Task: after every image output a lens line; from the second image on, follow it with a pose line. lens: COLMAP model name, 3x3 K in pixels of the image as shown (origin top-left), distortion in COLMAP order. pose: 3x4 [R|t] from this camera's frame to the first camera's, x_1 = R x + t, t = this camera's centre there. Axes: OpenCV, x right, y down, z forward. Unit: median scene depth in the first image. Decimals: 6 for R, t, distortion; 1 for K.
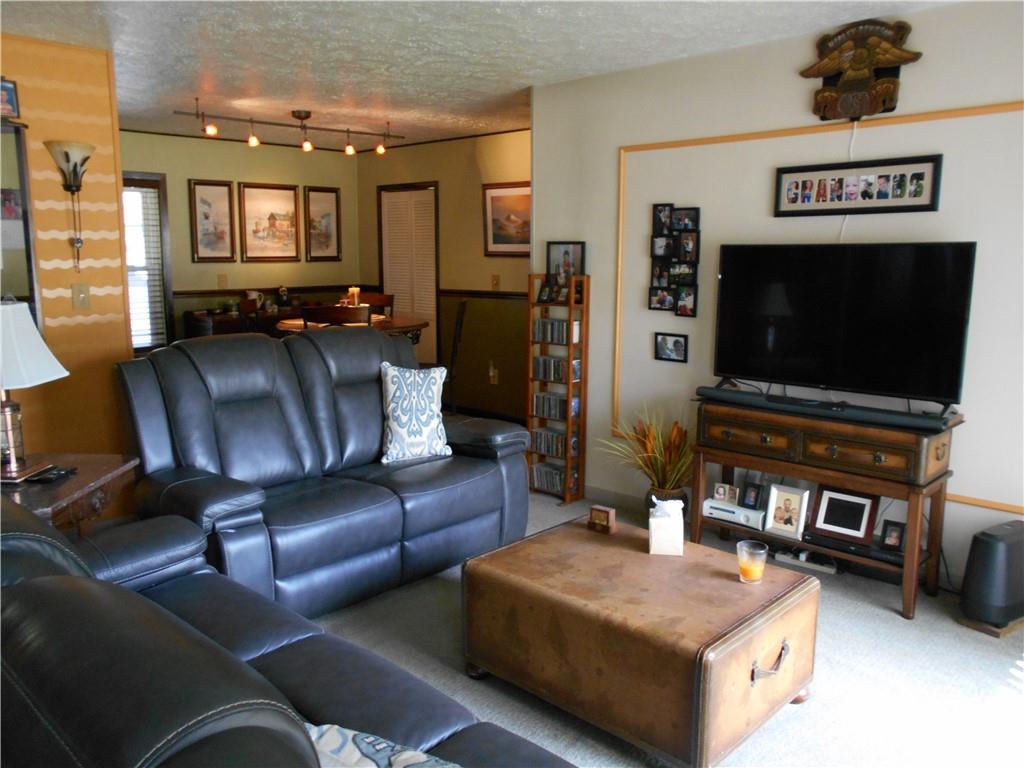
lens RADIAL K [[821.5, 0, 512.0], [0, 821.5, 384.0], [0, 0, 1]] dist [-0.021280, 0.007145]
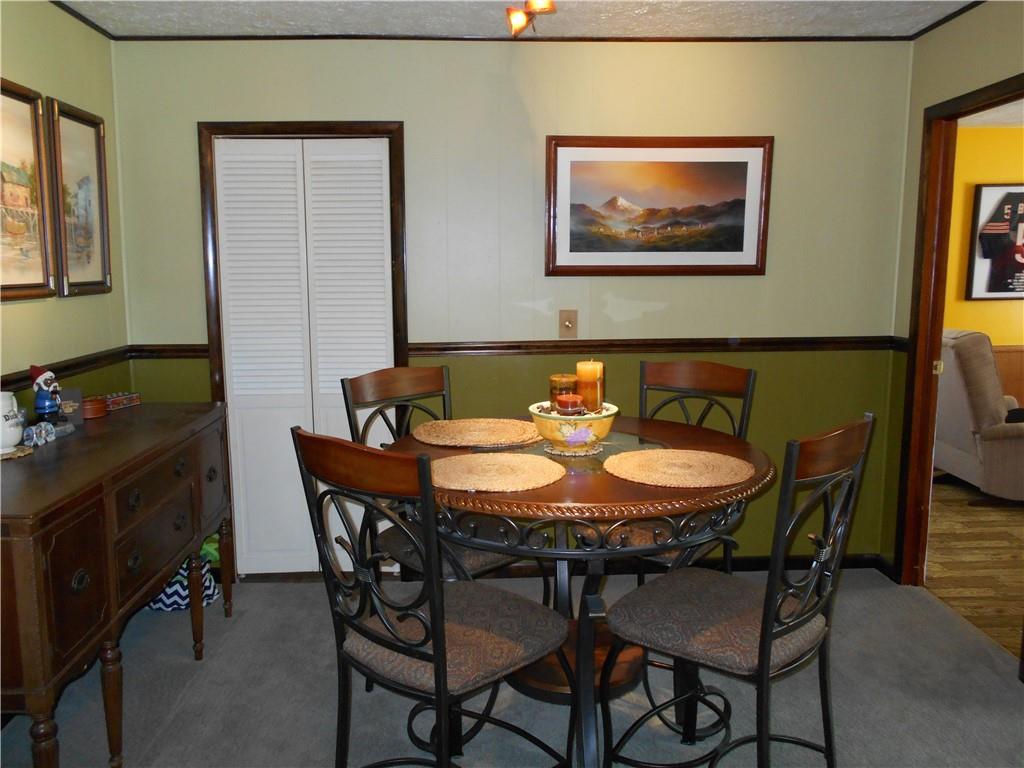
lens RADIAL K [[804.6, 0, 512.0], [0, 804.6, 384.0], [0, 0, 1]] dist [0.007227, 0.011235]
pose [[0.700211, -0.112092, 0.705082, -0.485138], [0.123105, 0.991762, 0.035413, -0.123551], [-0.703243, 0.062003, 0.708241, 0.753197]]
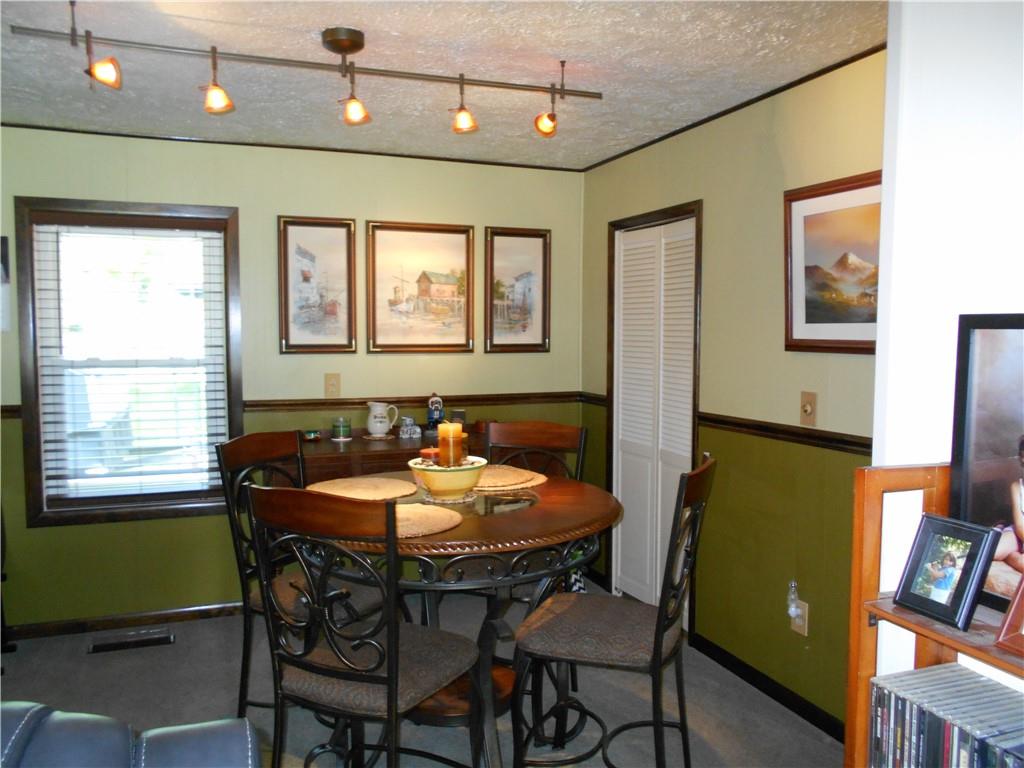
lens RADIAL K [[835.8, 0, 512.0], [0, 835.8, 384.0], [0, 0, 1]] dist [0.083691, -0.106482]
pose [[0.906047, 0.029298, -0.422162, 0.030510], [-0.069888, 0.994262, -0.080991, -0.102093], [0.417367, 0.102886, 0.902895, 0.599034]]
